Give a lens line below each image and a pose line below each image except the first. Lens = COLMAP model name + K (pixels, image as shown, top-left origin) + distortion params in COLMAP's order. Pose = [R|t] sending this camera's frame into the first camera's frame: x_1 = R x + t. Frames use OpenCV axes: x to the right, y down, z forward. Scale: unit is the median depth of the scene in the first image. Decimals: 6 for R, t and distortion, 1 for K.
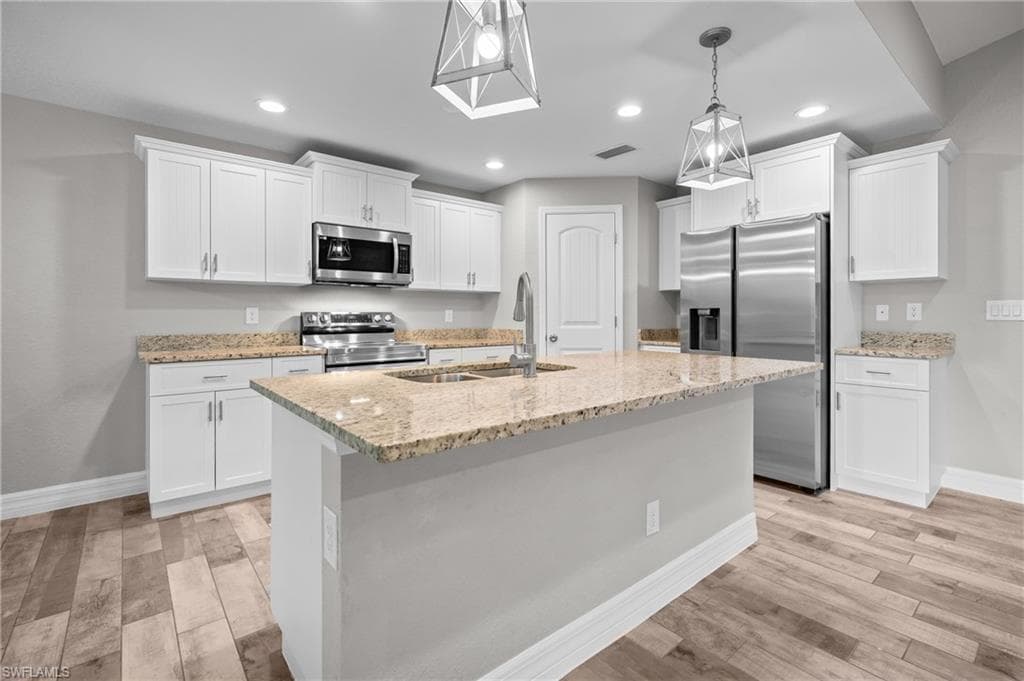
lens RADIAL K [[440.2, 0, 499.7], [0, 440.2, 316.3], [0, 0, 1]] dist [0.000100, -0.000026]
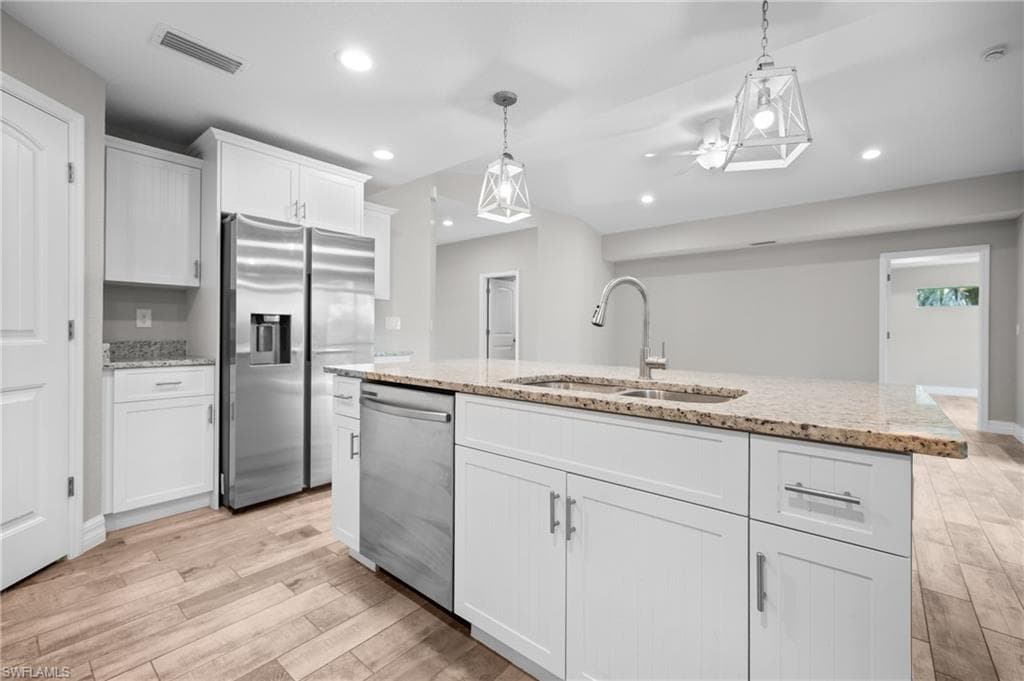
lens RADIAL K [[437.1, 0, 507.9], [0, 437.1, 330.6], [0, 0, 1]] dist [0.001544, 0.000386]
pose [[-0.166842, 0.001501, 0.985982, -0.402134], [-0.006236, 0.999977, -0.002578, 0.012003], [-0.985964, -0.006579, -0.166829, 0.661843]]
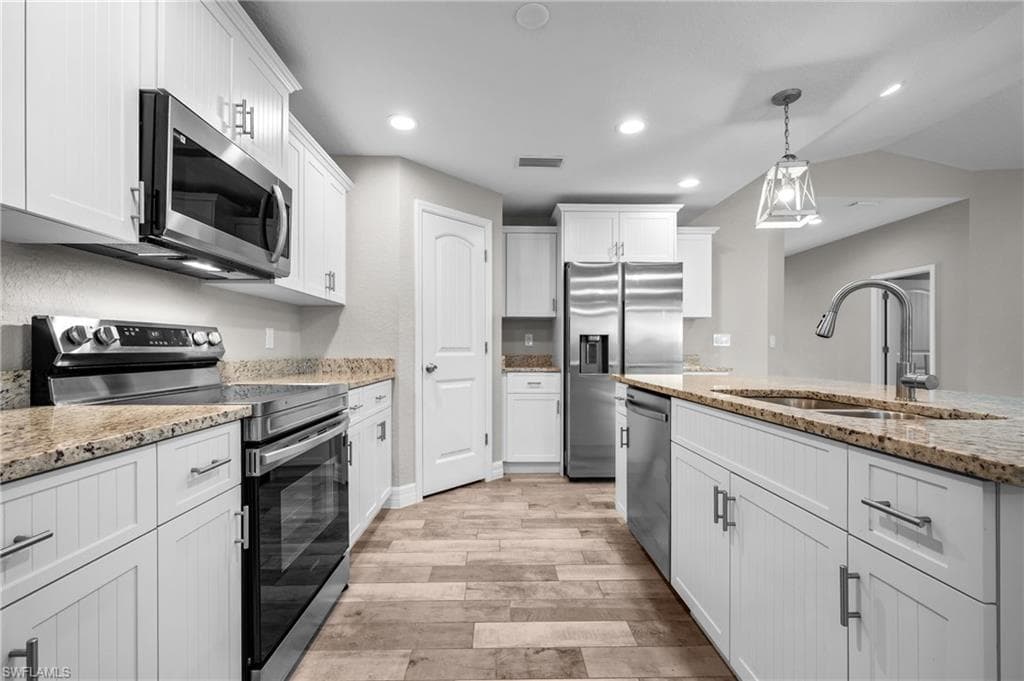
lens RADIAL K [[440.2, 0, 499.1], [0, 440.2, 349.0], [0, 0, 1]] dist [0.000100, -0.000026]
pose [[0.634823, 0.002657, 0.772653, -0.490162], [-0.002852, 0.999995, -0.001096, 0.017973], [-0.772652, -0.001508, 0.634828, 0.469590]]
